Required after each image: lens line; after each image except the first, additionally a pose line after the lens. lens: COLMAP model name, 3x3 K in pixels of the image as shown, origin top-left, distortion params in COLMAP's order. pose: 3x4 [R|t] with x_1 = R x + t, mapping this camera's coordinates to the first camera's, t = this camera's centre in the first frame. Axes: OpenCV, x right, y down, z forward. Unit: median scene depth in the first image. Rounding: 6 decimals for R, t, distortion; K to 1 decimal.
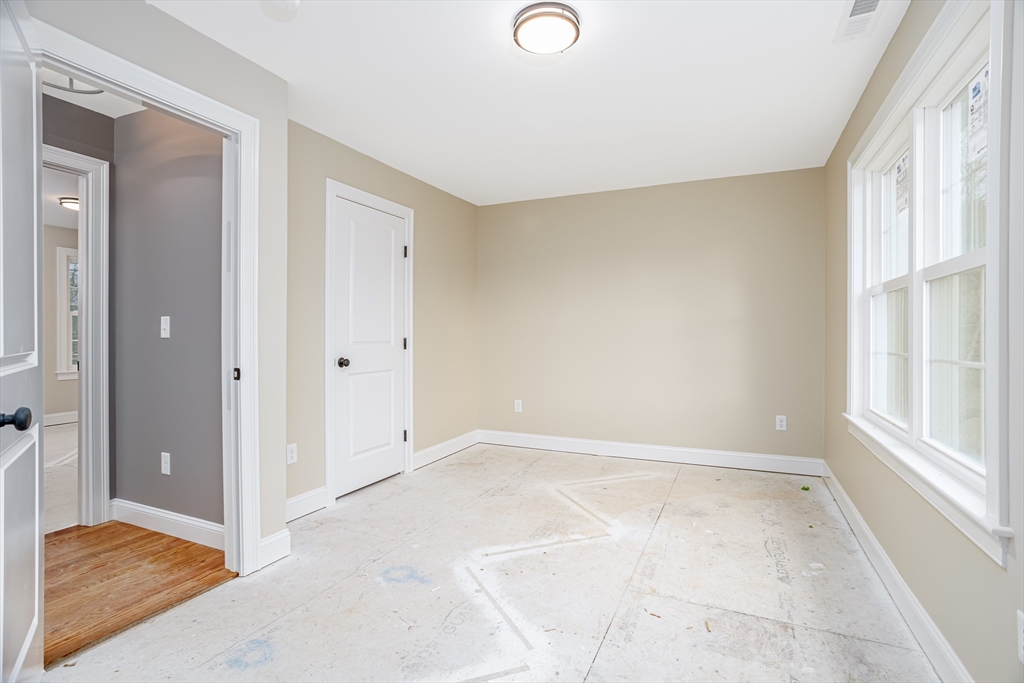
lens RADIAL K [[496.4, 0, 515.0], [0, 496.4, 337.7], [0, 0, 1]] dist [0.003144, 0.002209]
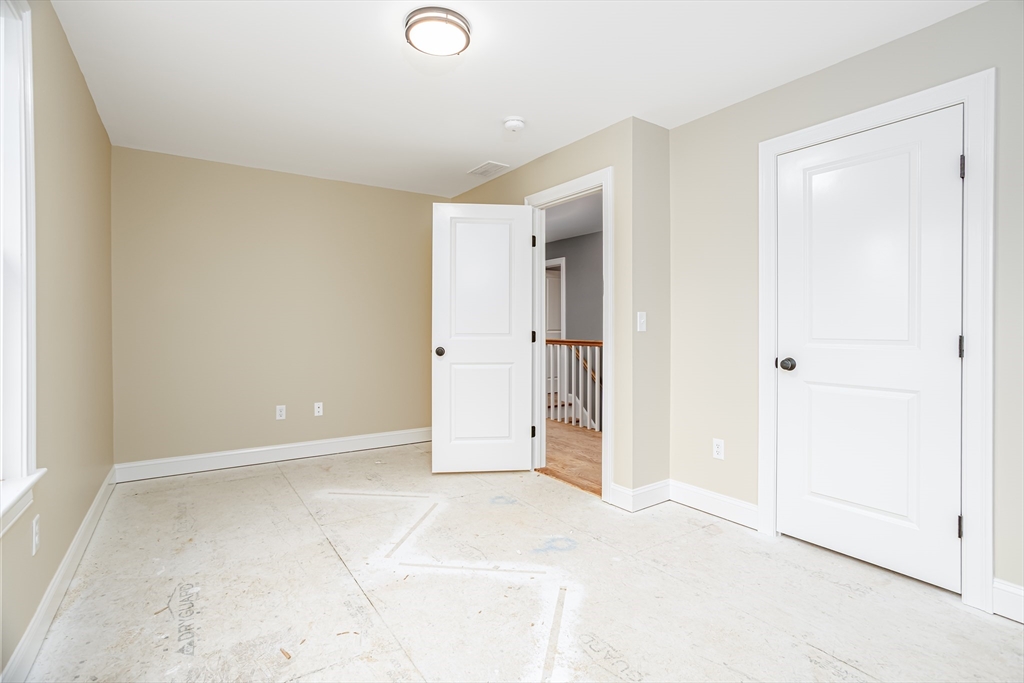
lens RADIAL K [[496.4, 0, 516.5], [0, 496.4, 337.1], [0, 0, 1]] dist [0.003144, 0.002209]
pose [[-0.522156, 0.012029, -0.852765, 0.786333], [-0.000699, 0.999894, 0.014532, -0.003636], [0.852850, 0.008185, -0.522092, 1.540030]]
